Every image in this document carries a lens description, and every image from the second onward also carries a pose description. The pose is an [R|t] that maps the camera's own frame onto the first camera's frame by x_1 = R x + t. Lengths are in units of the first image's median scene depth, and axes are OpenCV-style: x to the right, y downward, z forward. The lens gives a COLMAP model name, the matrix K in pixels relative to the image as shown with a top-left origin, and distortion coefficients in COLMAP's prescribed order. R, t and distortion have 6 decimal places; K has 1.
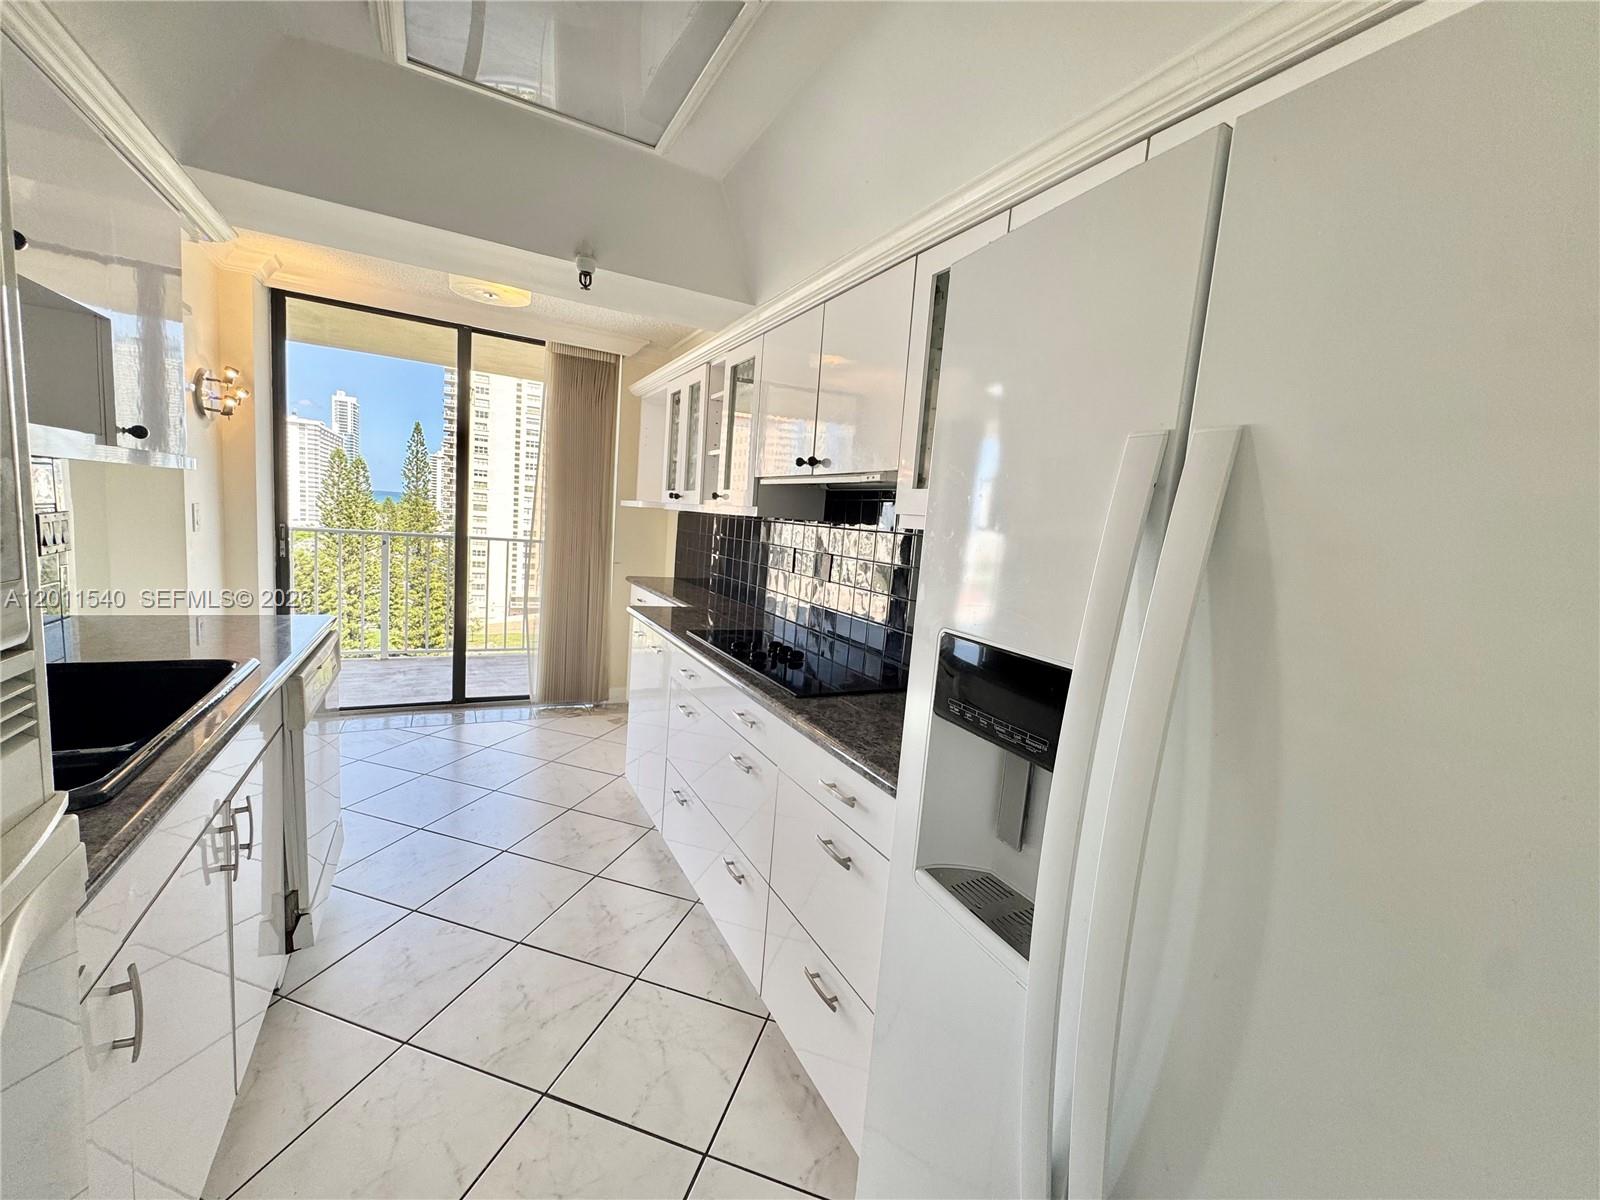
lens RADIAL K [[643.0, 0, 799.8], [0, 643.0, 599.6], [0, 0, 1]] dist [0.000636, -0.000149]
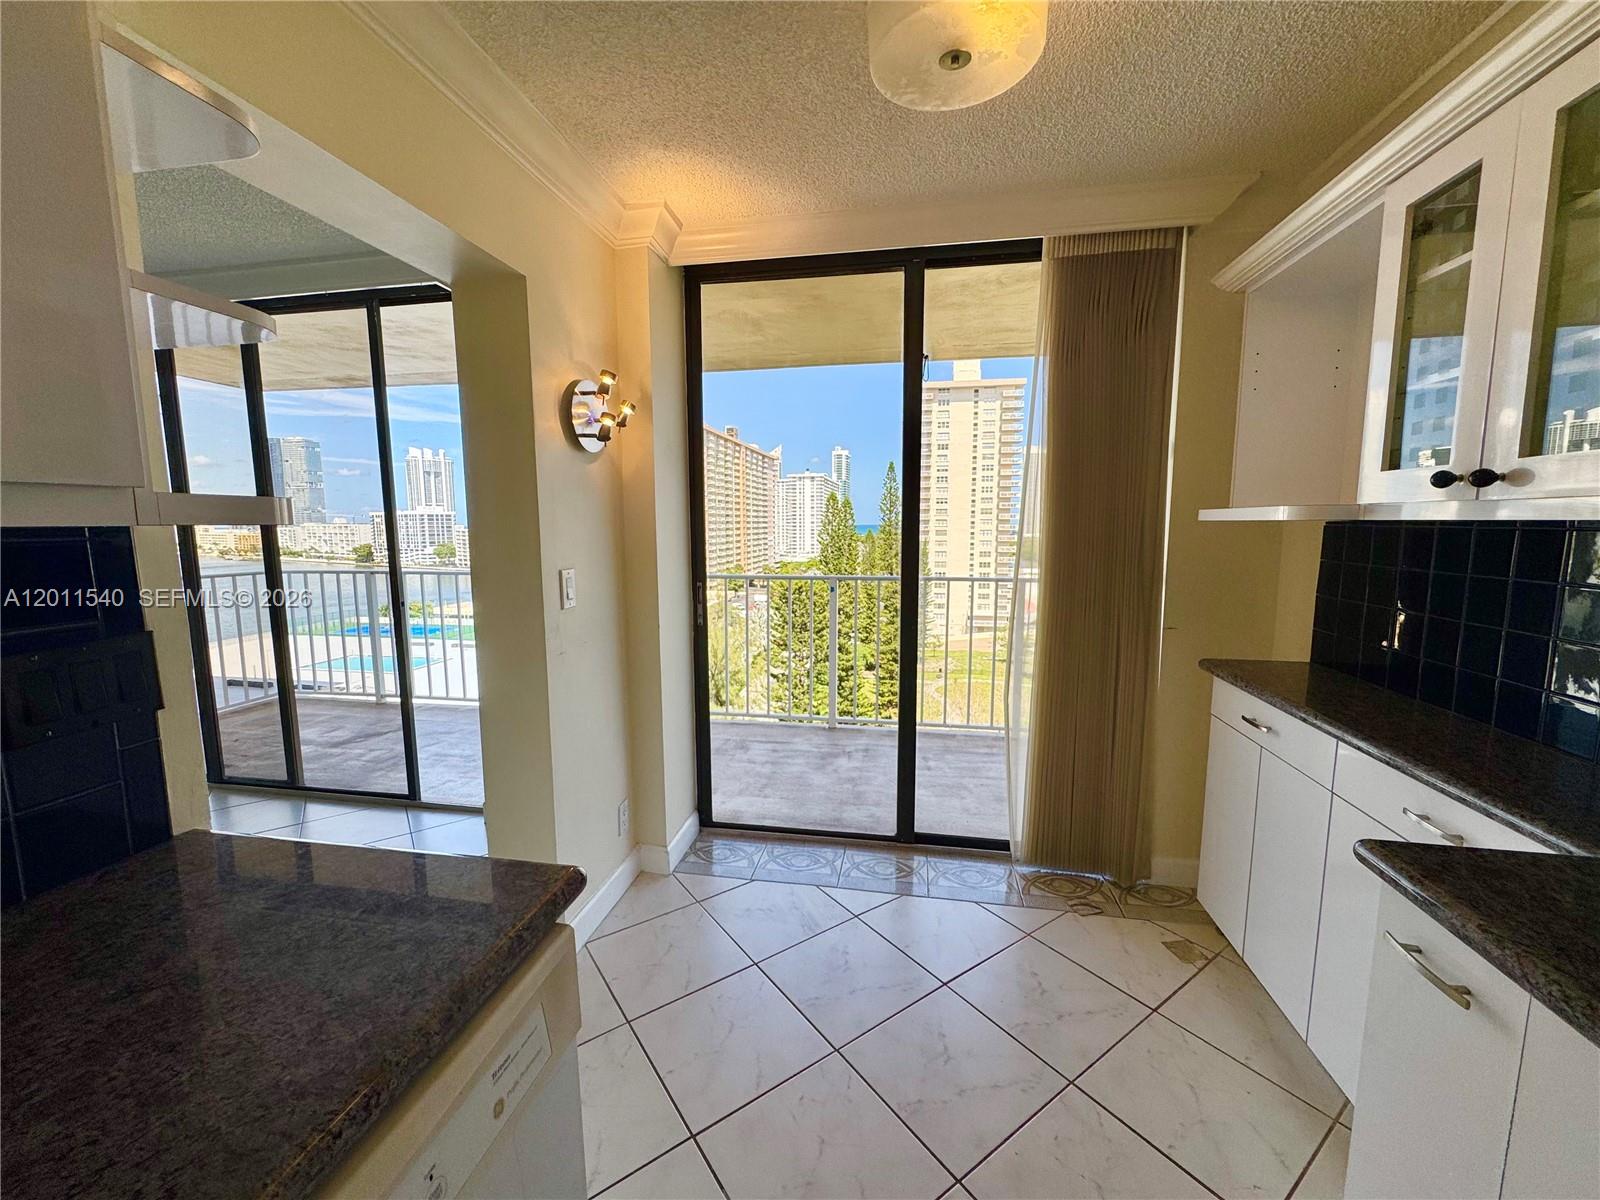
lens RADIAL K [[643.0, 0, 798.9], [0, 643.0, 599.1], [0, 0, 1]] dist [0.000636, -0.000149]
pose [[0.778199, -0.009102, -0.627952, -0.016434], [-0.008694, 0.999643, -0.025264, -0.005657], [0.627958, 0.025120, 0.777842, 0.034013]]
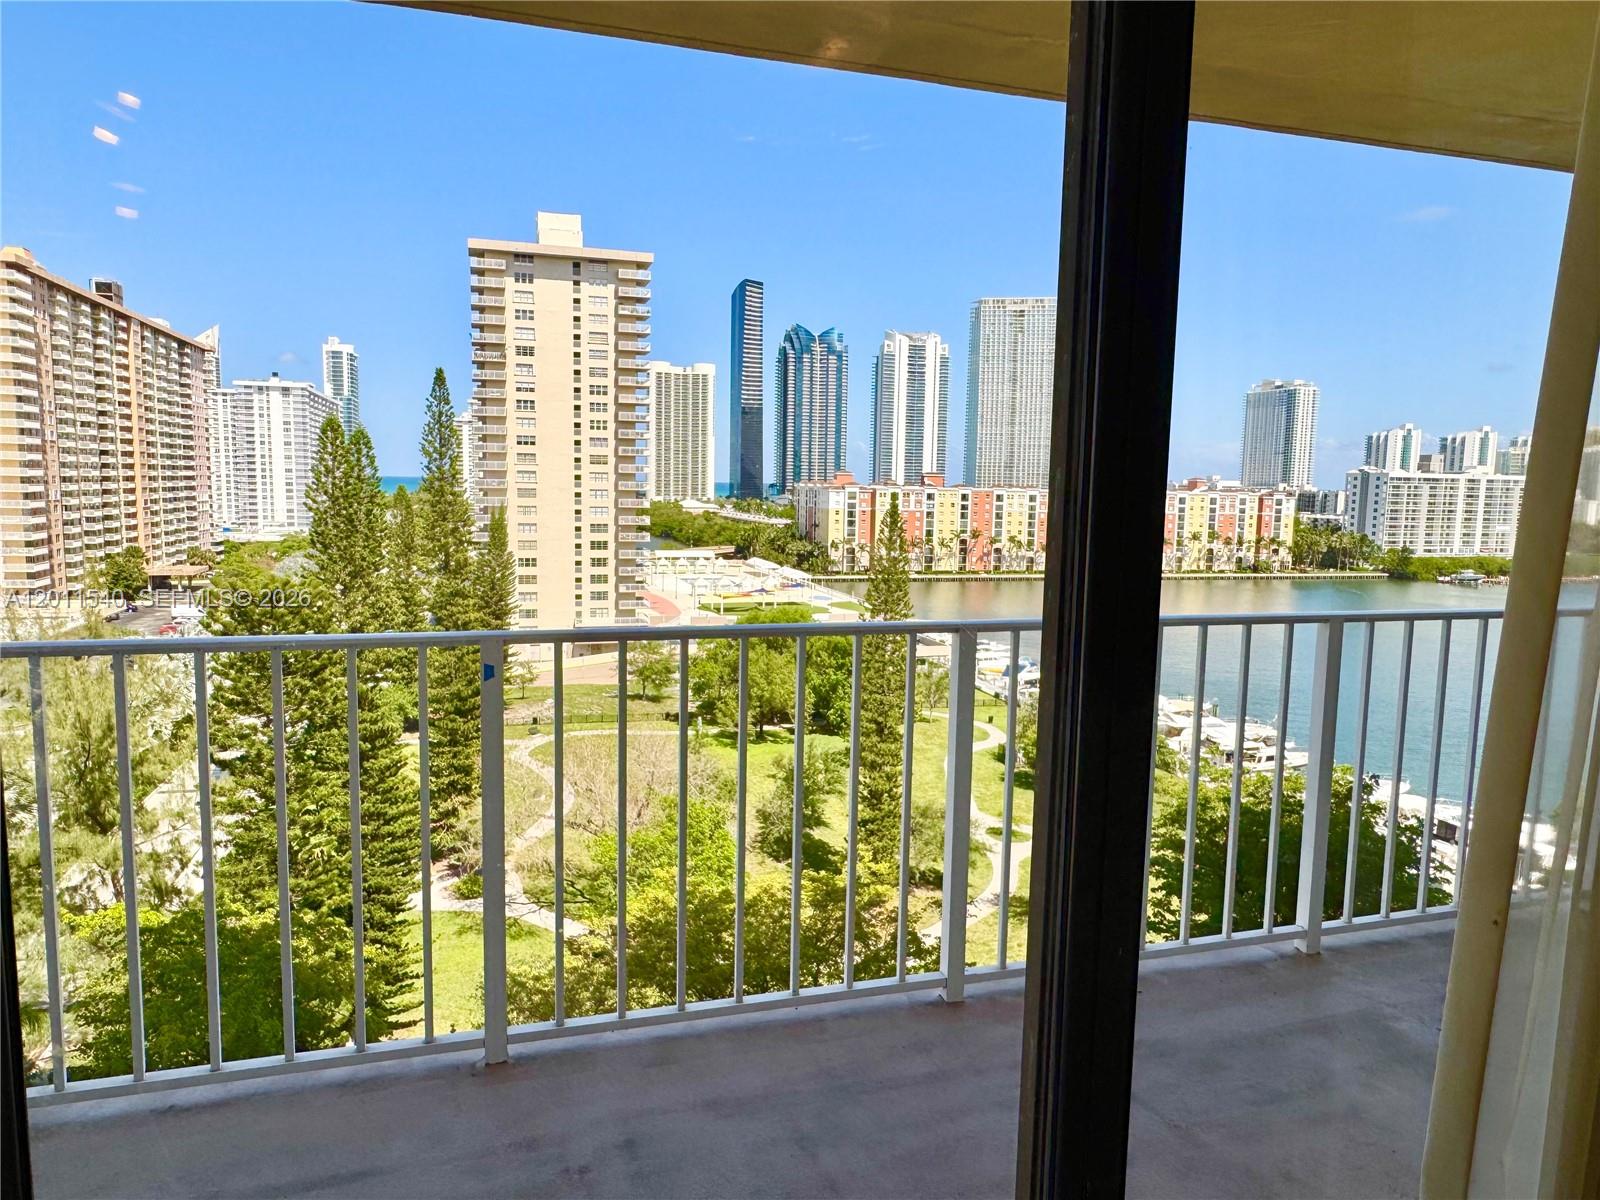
lens RADIAL K [[1039.9, 0, 801.1], [0, 1039.9, 603.1], [0, 0, 1]] dist [-0.005720, 0.009996]
pose [[0.978763, -0.037888, -0.201463, -0.042003], [0.035380, 0.999245, -0.016033, -0.010792], [0.201918, 0.008565, 0.979365, 0.058693]]
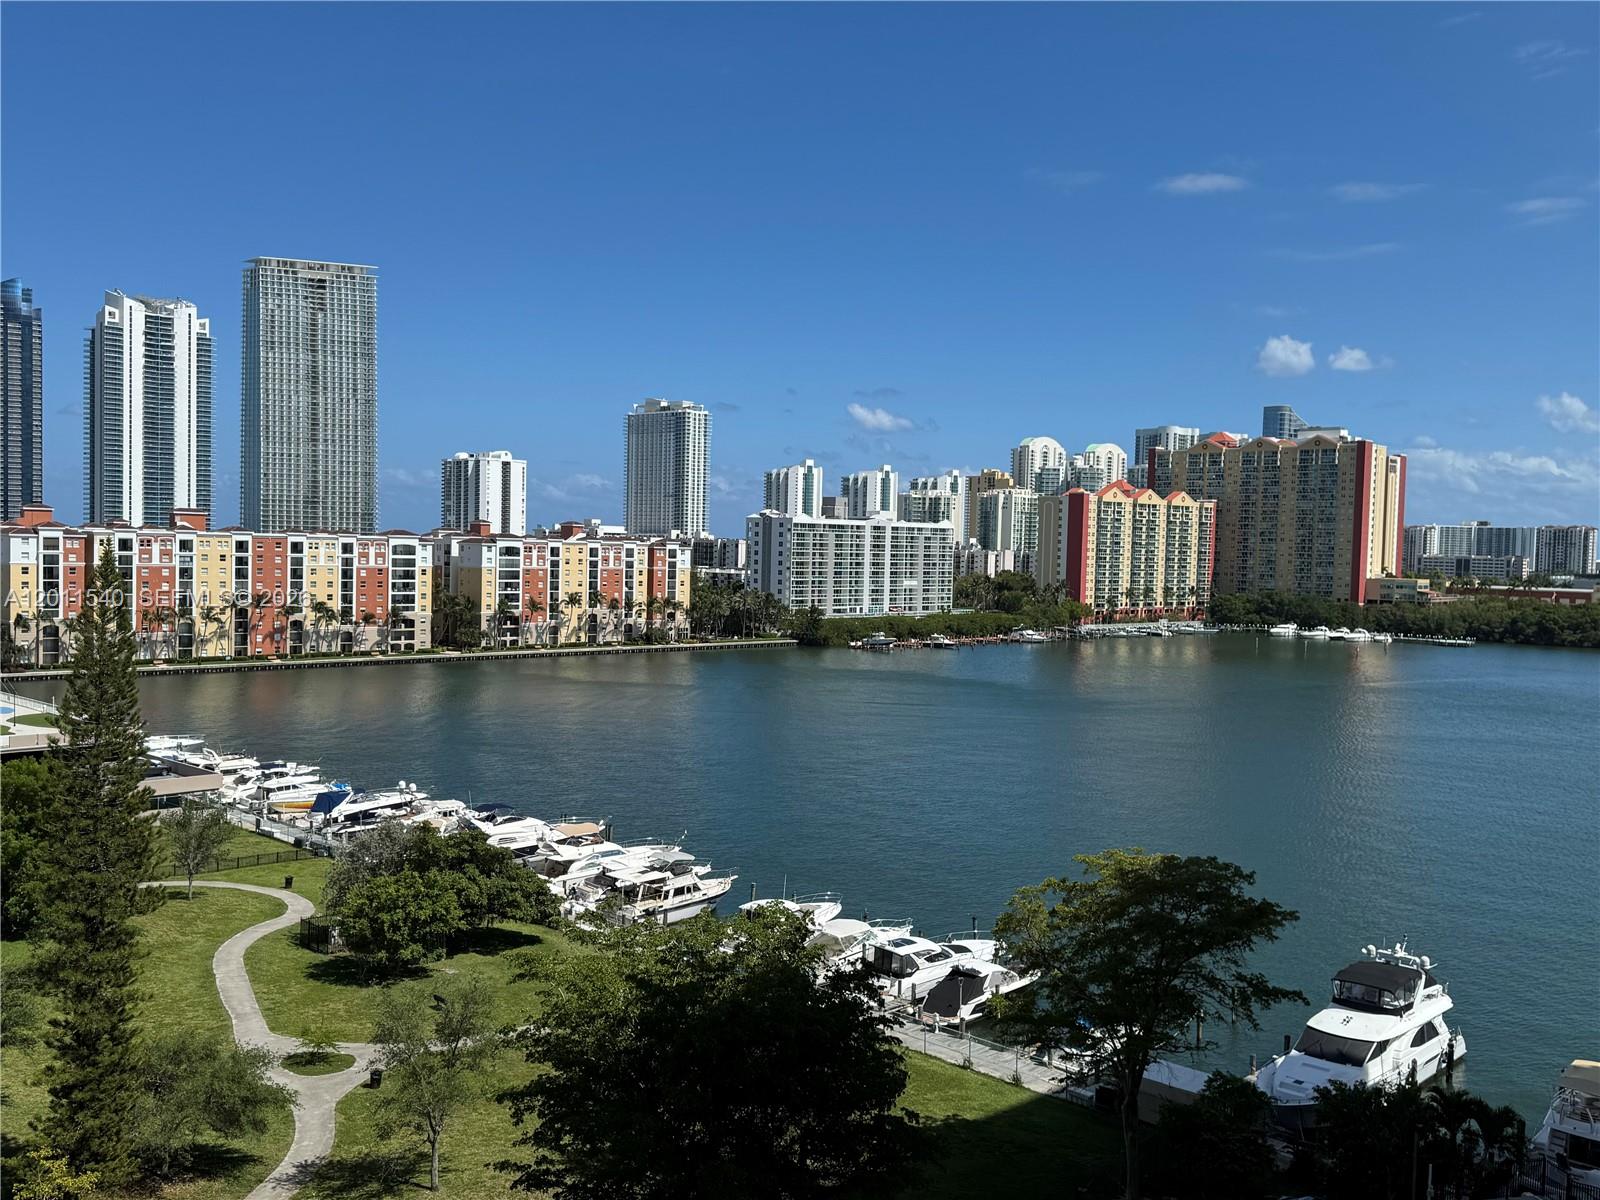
lens RADIAL K [[1444.3, 0, 794.4], [0, 1444.3, 596.0], [0, 0, 1]] dist [0.127533, -0.194057]
pose [[0.948887, -0.067920, 0.308220, -0.035712], [0.087793, 0.994830, -0.051055, -0.017336], [-0.303159, 0.075505, 0.949944, 0.111050]]
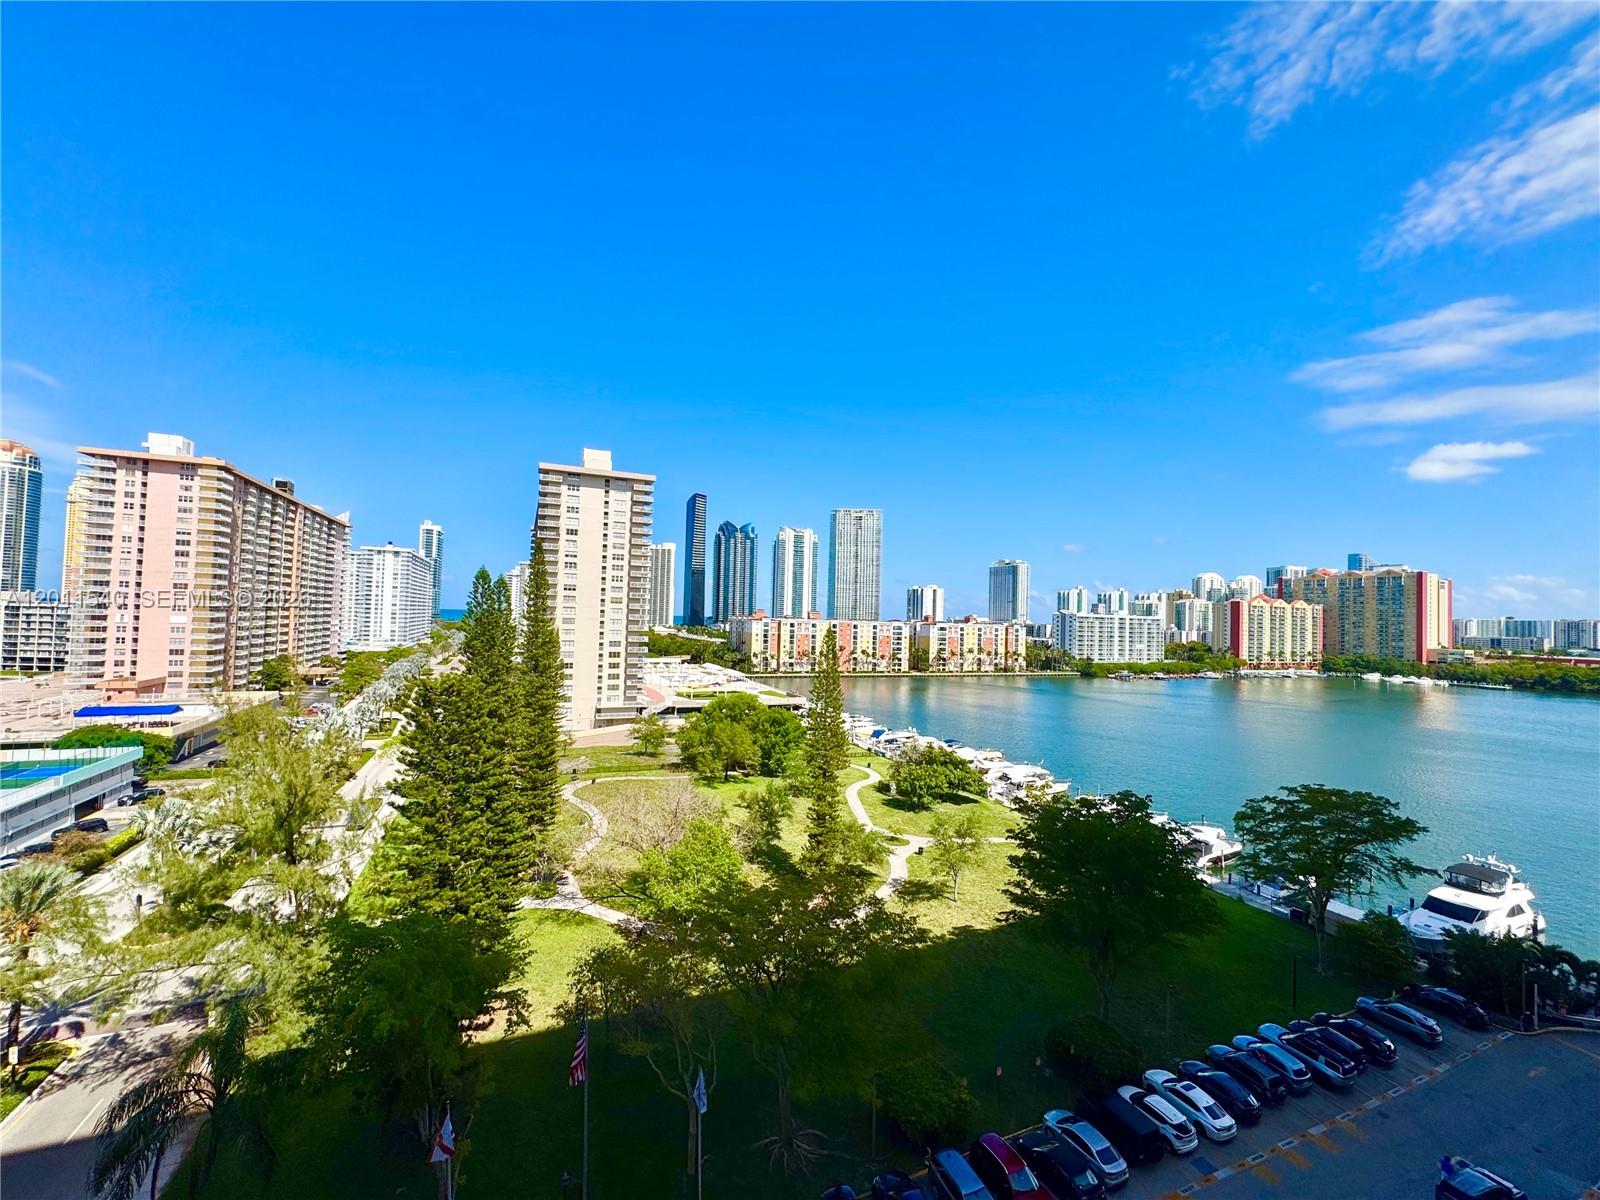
lens RADIAL K [[643.0, 0, 801.5], [0, 643.0, 600.8], [0, 0, 1]] dist [0.000636, -0.000149]
pose [[0.995633, -0.052848, -0.076949, -0.139516], [0.040775, 0.987726, -0.150778, -0.015640], [0.083973, 0.146982, 0.985568, 0.062041]]
